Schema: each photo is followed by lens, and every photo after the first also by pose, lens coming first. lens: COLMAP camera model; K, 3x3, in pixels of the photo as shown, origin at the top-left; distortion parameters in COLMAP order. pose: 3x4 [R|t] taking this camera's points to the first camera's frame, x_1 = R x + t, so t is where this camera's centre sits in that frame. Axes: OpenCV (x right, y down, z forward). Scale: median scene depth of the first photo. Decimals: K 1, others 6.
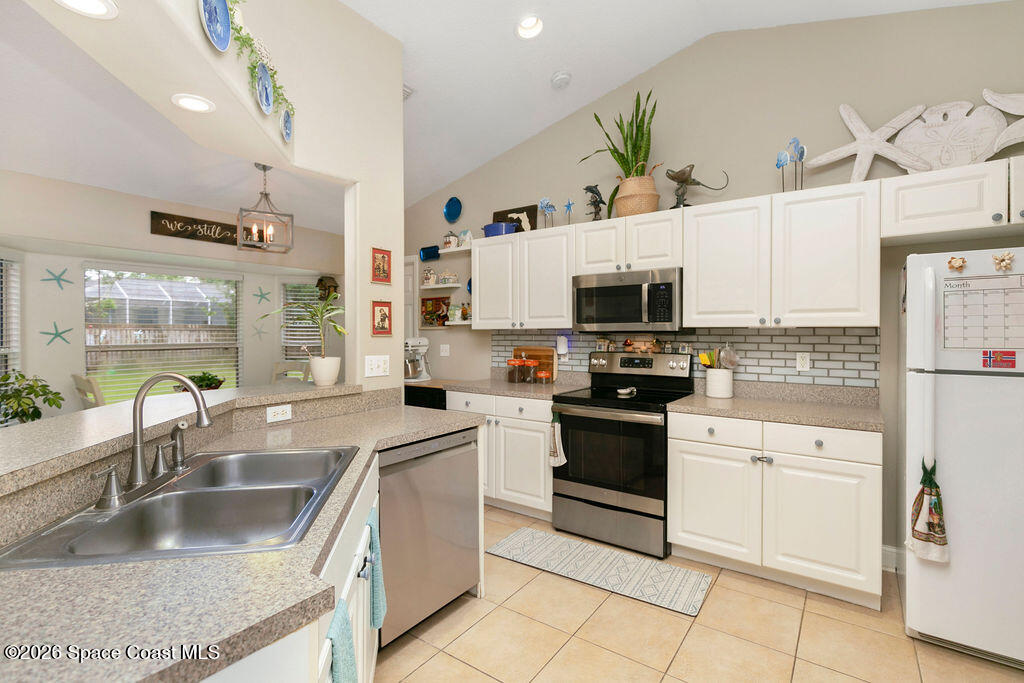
lens RADIAL K [[475.9, 0, 511.3], [0, 475.9, 333.3], [0, 0, 1]] dist [0.001881, -0.000092]
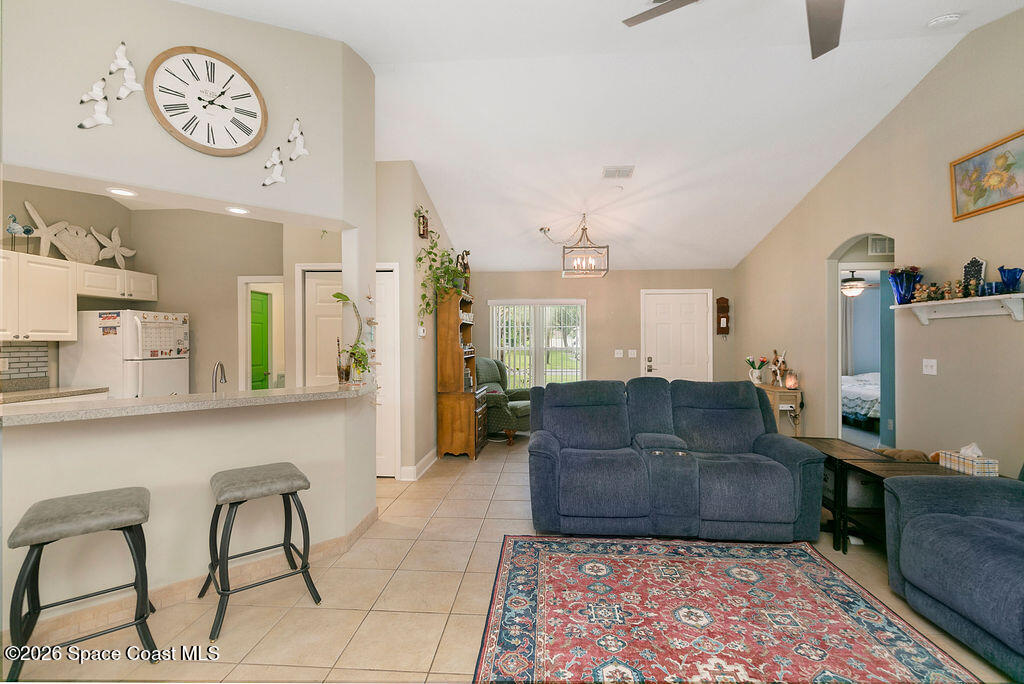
lens RADIAL K [[467.1, 0, 515.9], [0, 467.1, 340.9], [0, 0, 1]] dist [0.007638, -0.000573]
pose [[-0.518615, 0.004102, 0.854998, -1.088821], [0.007824, 0.999969, -0.000051, -0.000863], [-0.854972, 0.006663, -0.518632, 0.299295]]
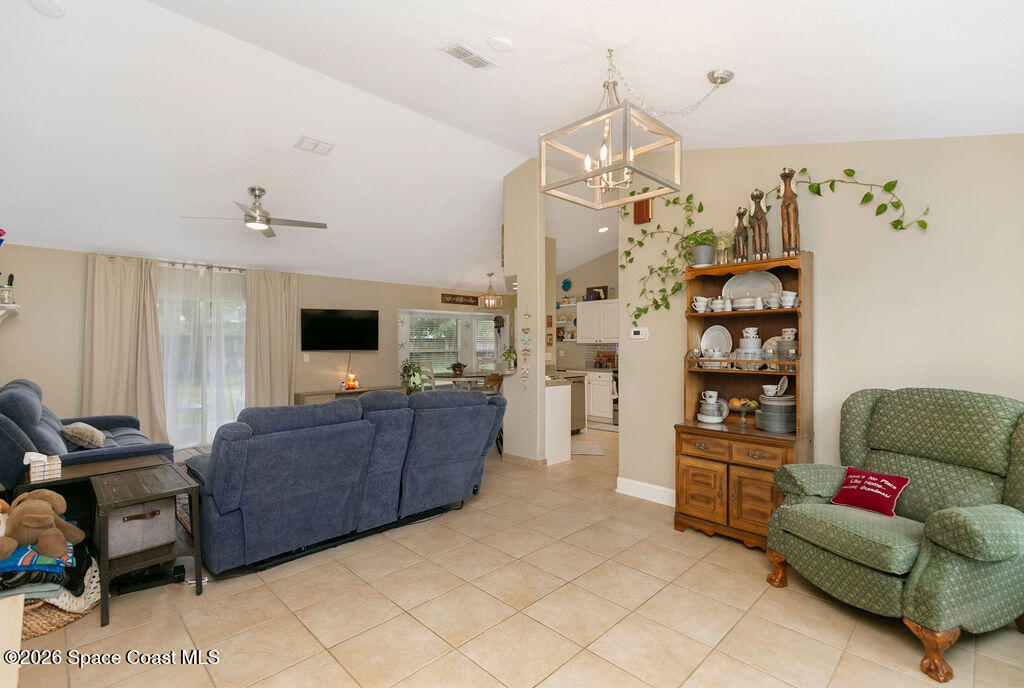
lens RADIAL K [[462.2, 0, 505.5], [0, 462.2, 339.4], [0, 0, 1]] dist [0.001651, 0.000429]
pose [[0.983521, 0.001070, -0.180793, -0.022787], [-0.003187, 0.999930, -0.011420, -0.000884], [0.180768, 0.011808, 0.983455, -1.210206]]
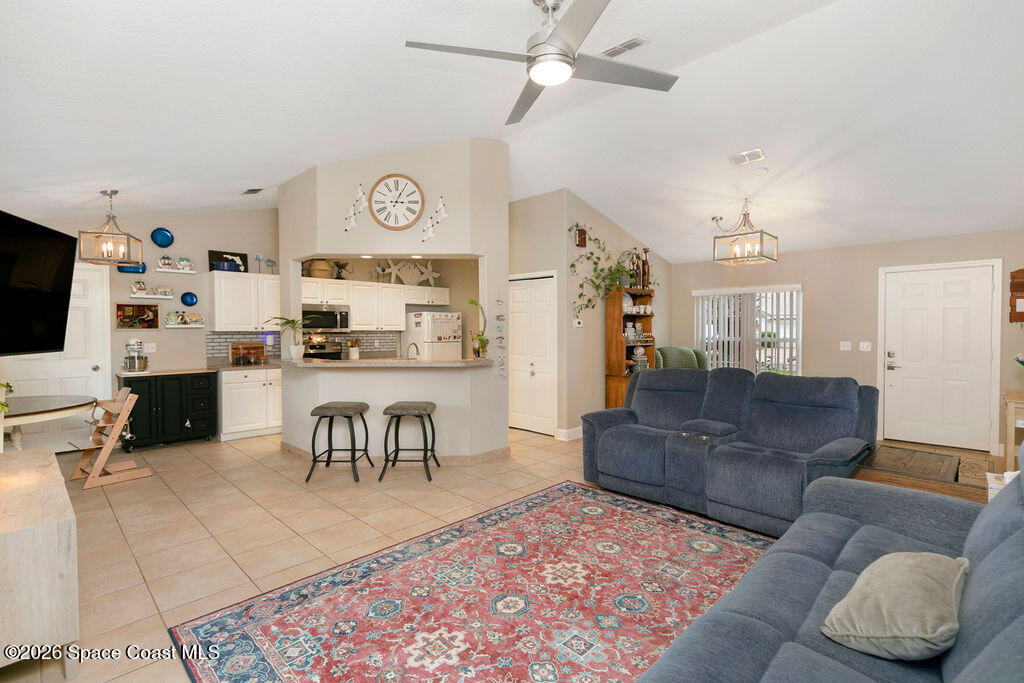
lens RADIAL K [[479.3, 0, 512.0], [0, 479.3, 341.5], [0, 0, 1]] dist [0.004062, -0.000622]
pose [[0.167621, -0.019673, 0.985655, -1.479352], [0.005449, 0.999804, 0.019029, 0.000435], [-0.985836, 0.002181, 0.167696, -0.172603]]
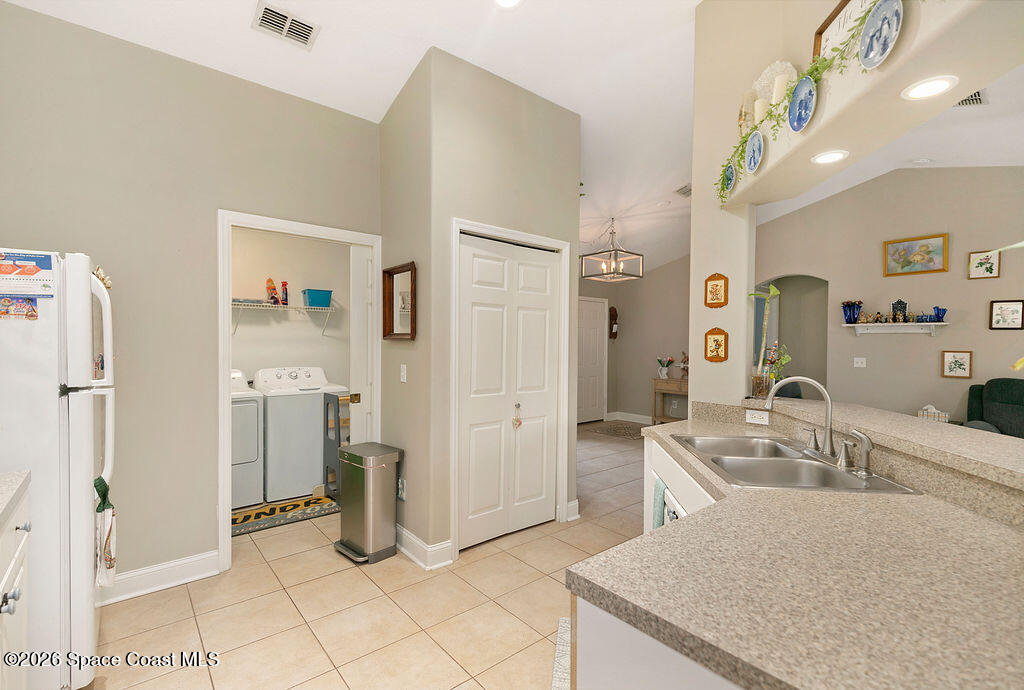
lens RADIAL K [[464.4, 0, 513.9], [0, 464.4, 348.2], [0, 0, 1]] dist [0.000798, 0.000413]
pose [[-0.967455, -0.009623, 0.252858, -0.064527], [-0.005505, 0.999841, 0.016988, -0.008953], [-0.252981, 0.015044, -0.967354, 0.837572]]
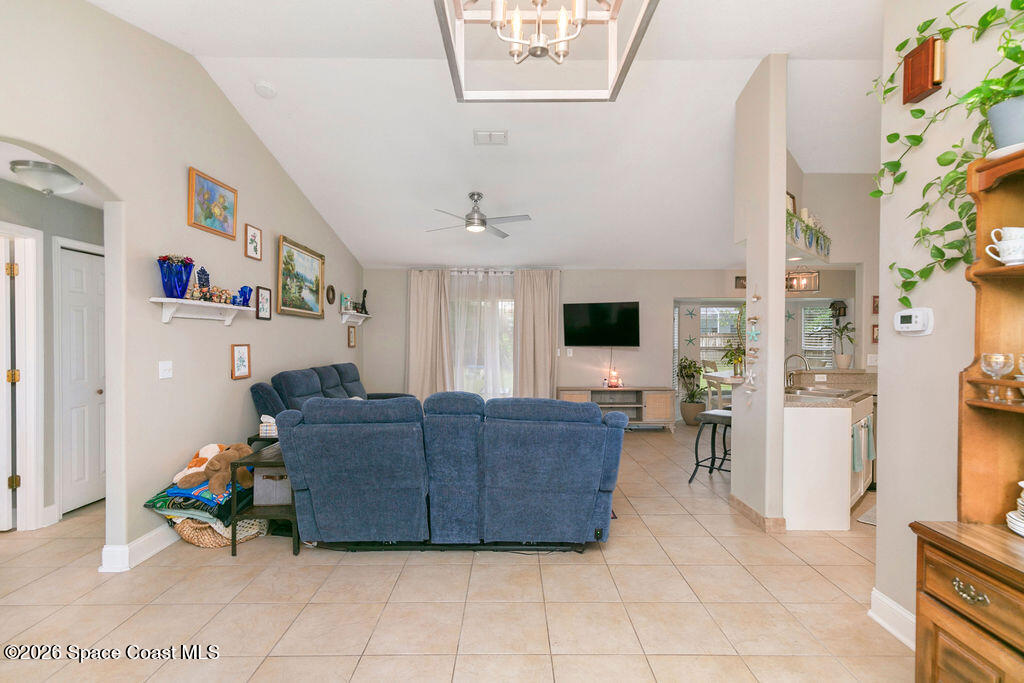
lens RADIAL K [[467.1, 0, 515.9], [0, 467.1, 340.4], [0, 0, 1]] dist [0.007638, -0.000573]
pose [[0.583303, 0.008506, -0.812210, 0.256209], [-0.007066, 0.999960, 0.005398, -0.004171], [0.812224, 0.002590, 0.583340, -0.804775]]
